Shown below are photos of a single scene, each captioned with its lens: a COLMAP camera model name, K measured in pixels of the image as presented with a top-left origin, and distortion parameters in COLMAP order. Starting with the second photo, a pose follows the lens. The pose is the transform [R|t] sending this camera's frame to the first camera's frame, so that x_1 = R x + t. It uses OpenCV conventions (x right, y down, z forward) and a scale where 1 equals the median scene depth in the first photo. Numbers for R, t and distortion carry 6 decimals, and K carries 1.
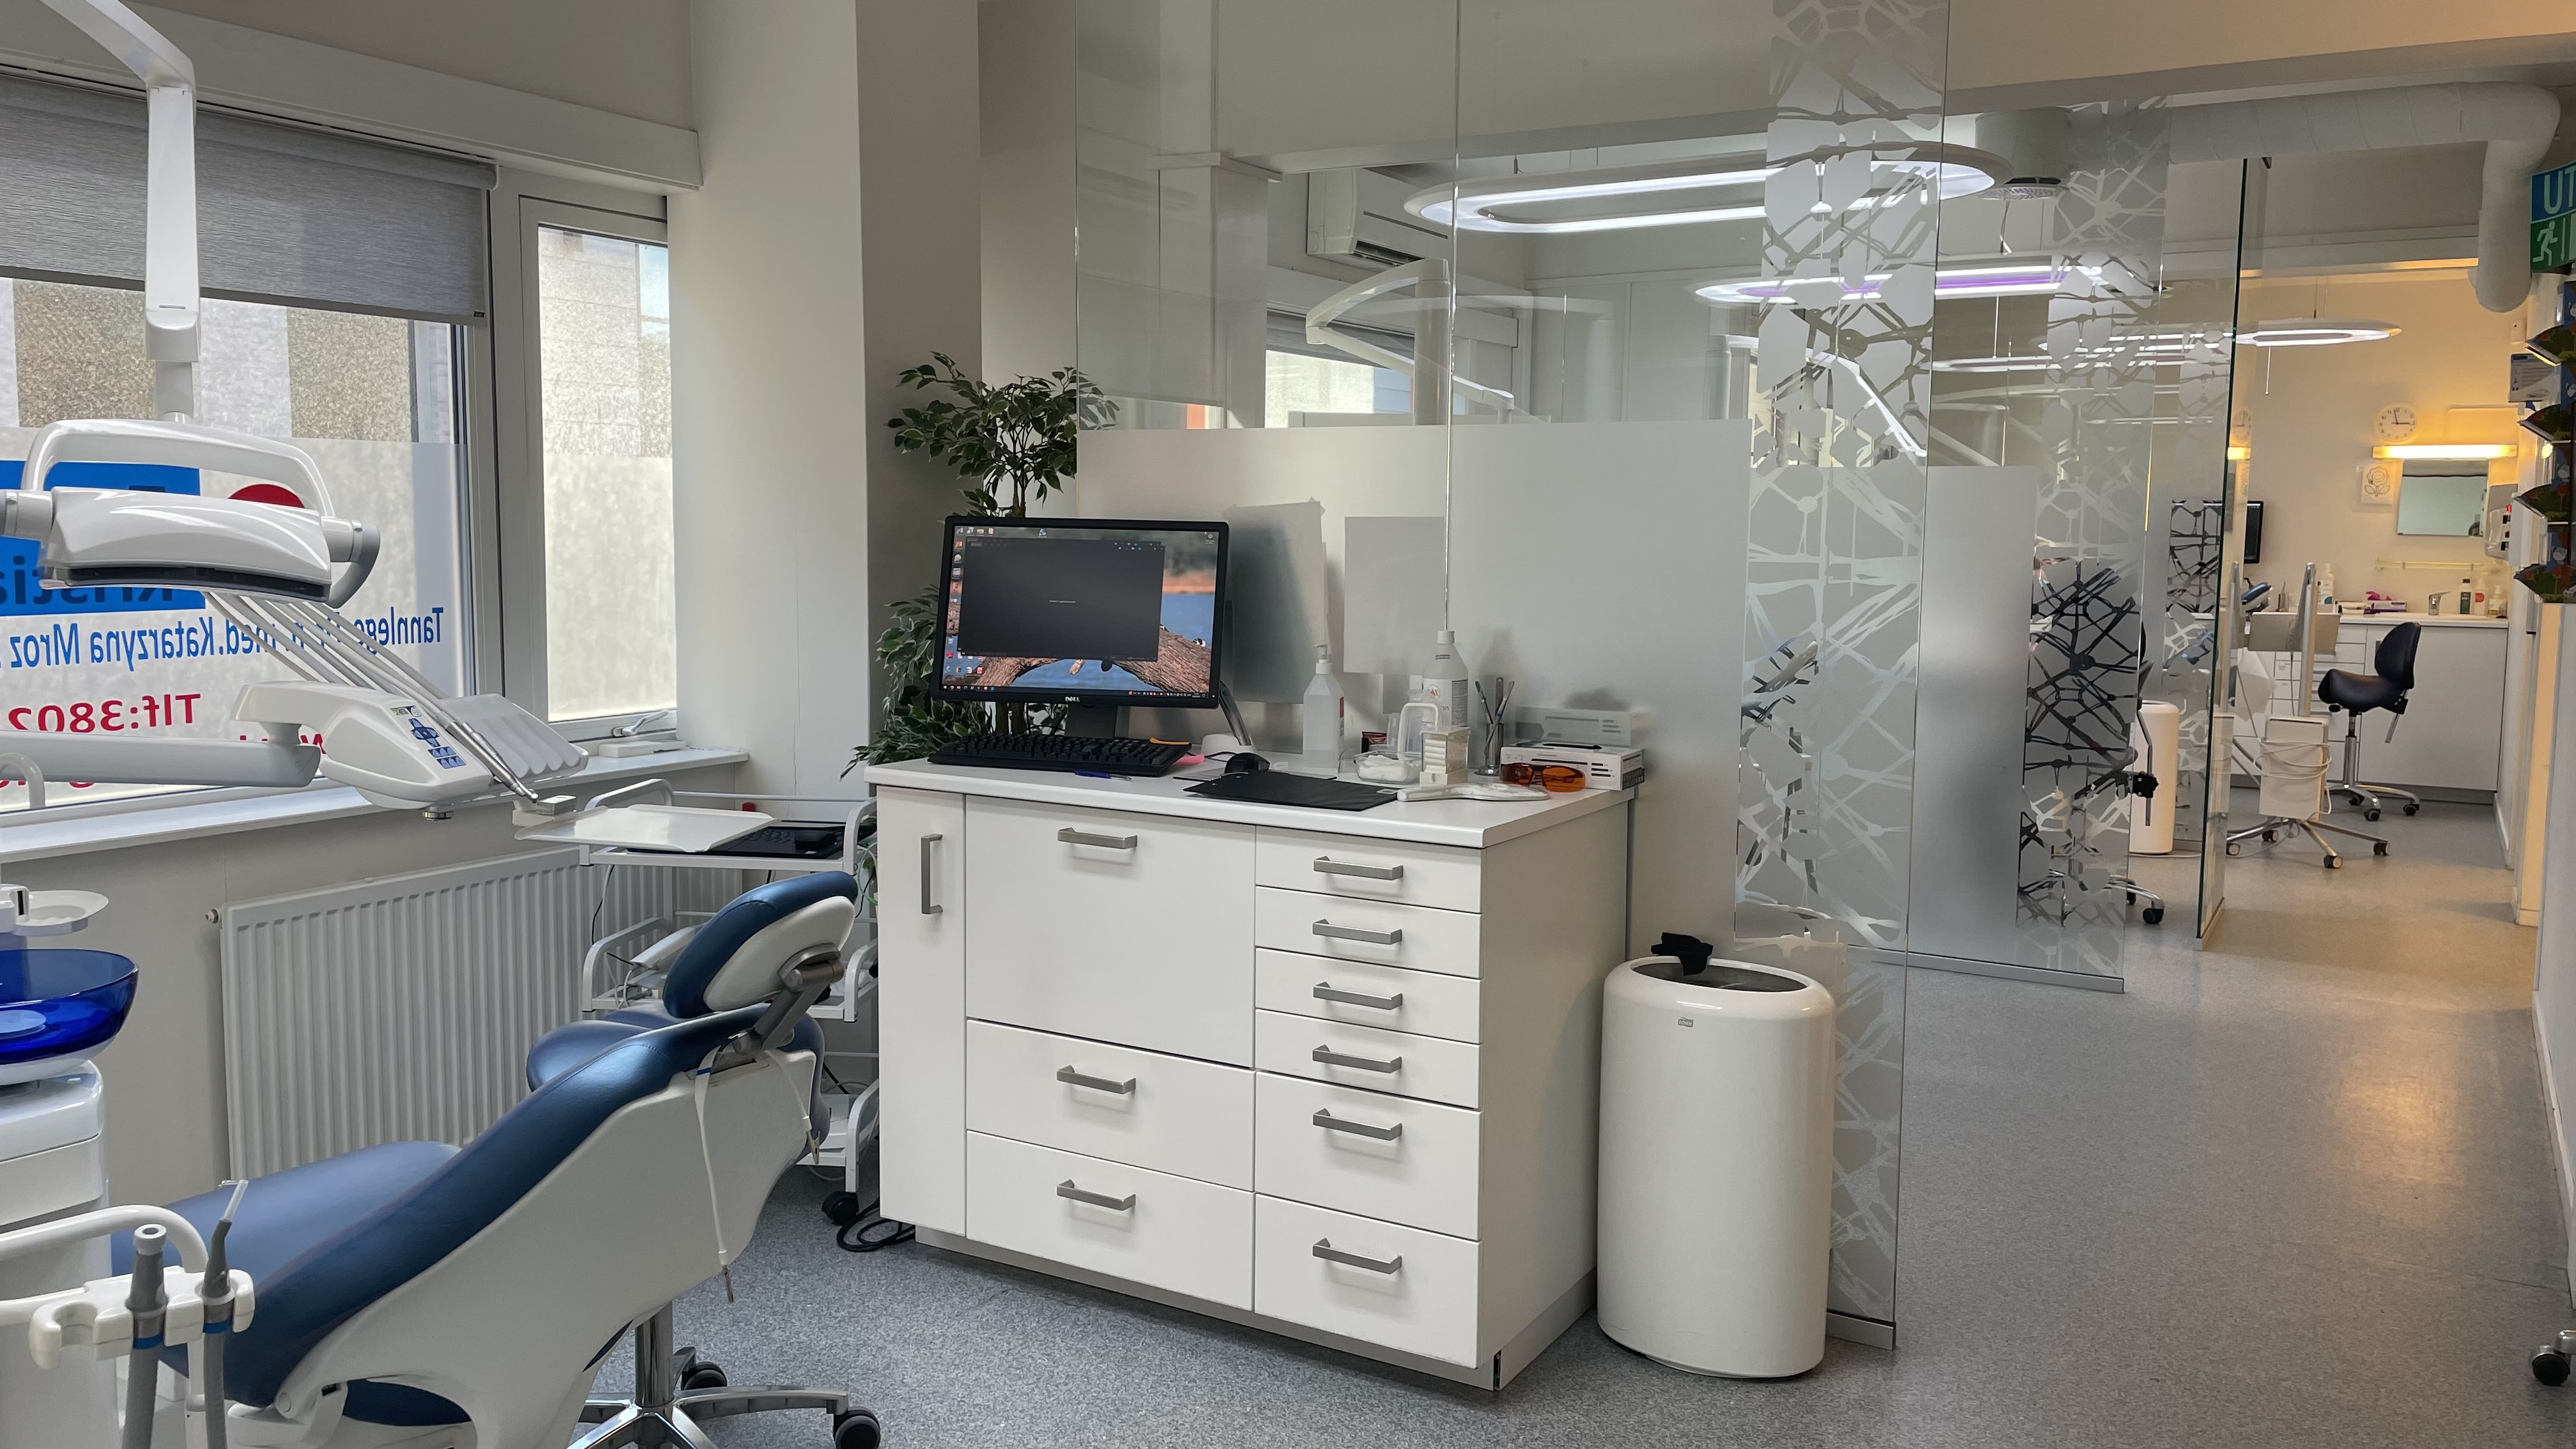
lens RADIAL K [[1969.1, 0, 1301.6], [0, 1969.1, 710.4], [0, 0, 1]] dist [-0.009271, -0.007287]
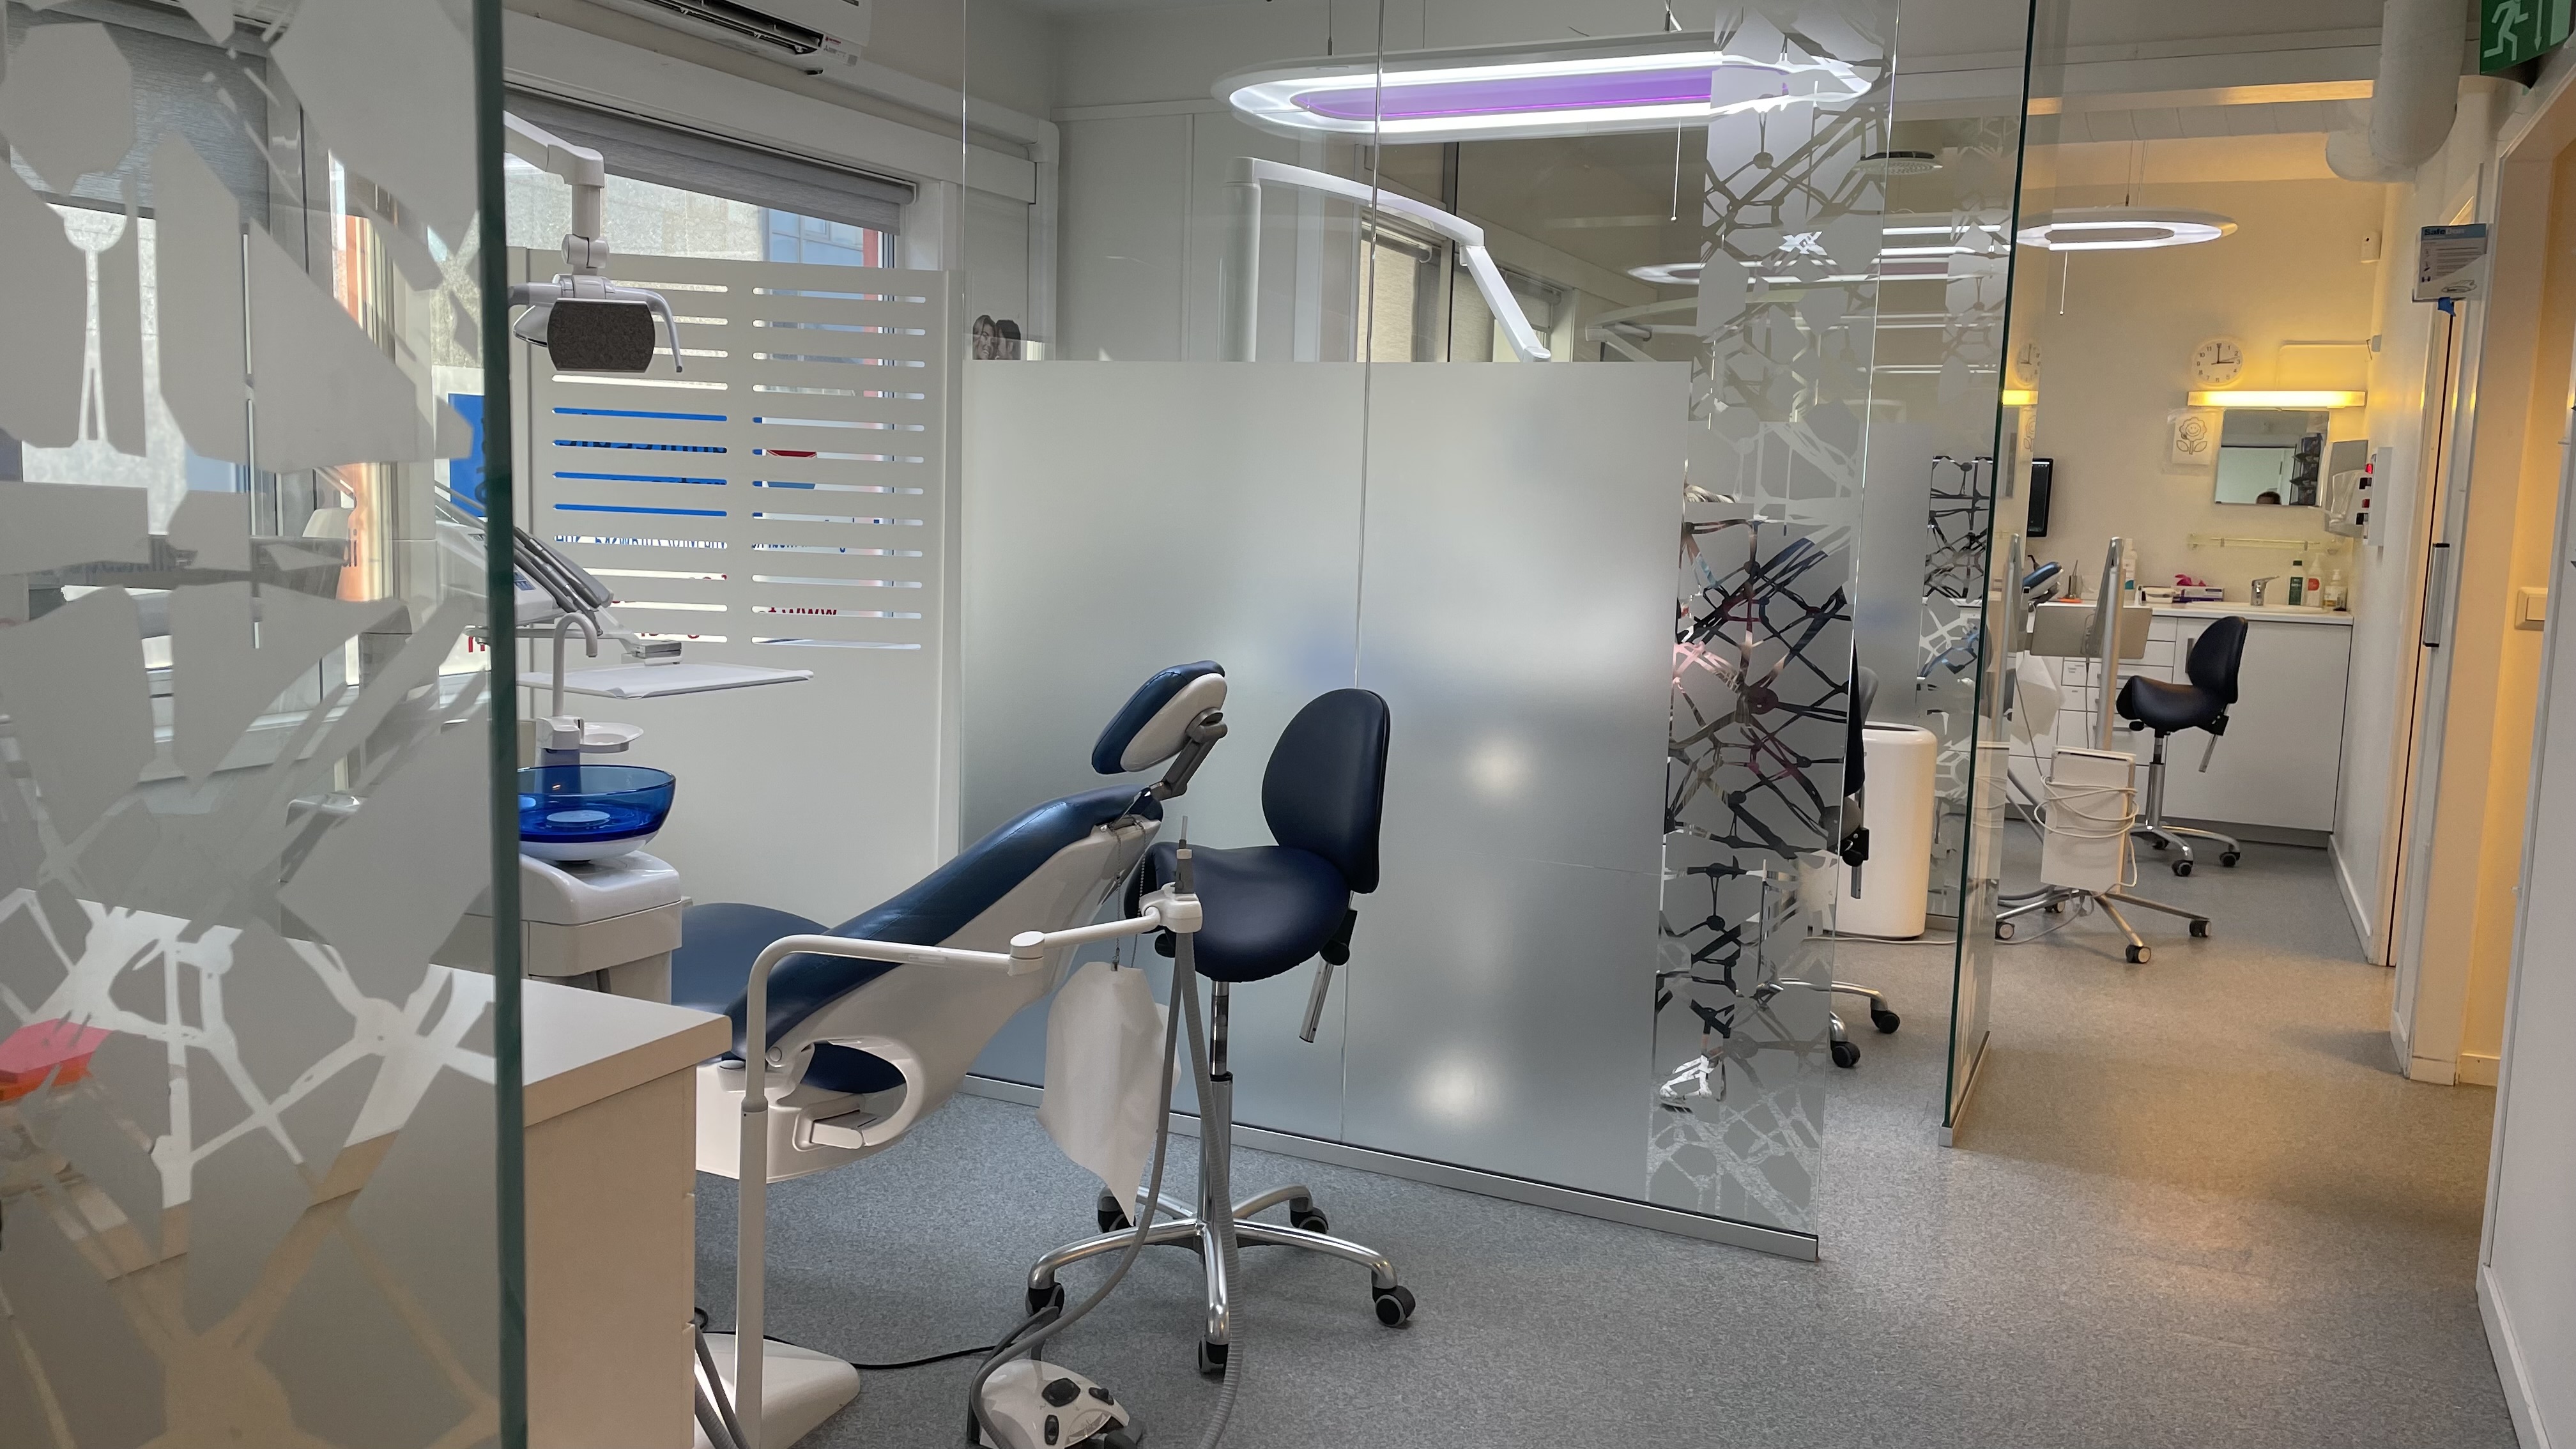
lens RADIAL K [[1969.1, 0, 1273.3], [0, 1969.1, 730.3], [0, 0, 1]] dist [-0.009271, -0.007287]
pose [[0.996523, 0.006823, 0.083033, 0.134877], [-0.009268, 0.999534, 0.029091, -0.020617], [-0.082796, -0.029760, 0.996122, 0.281542]]
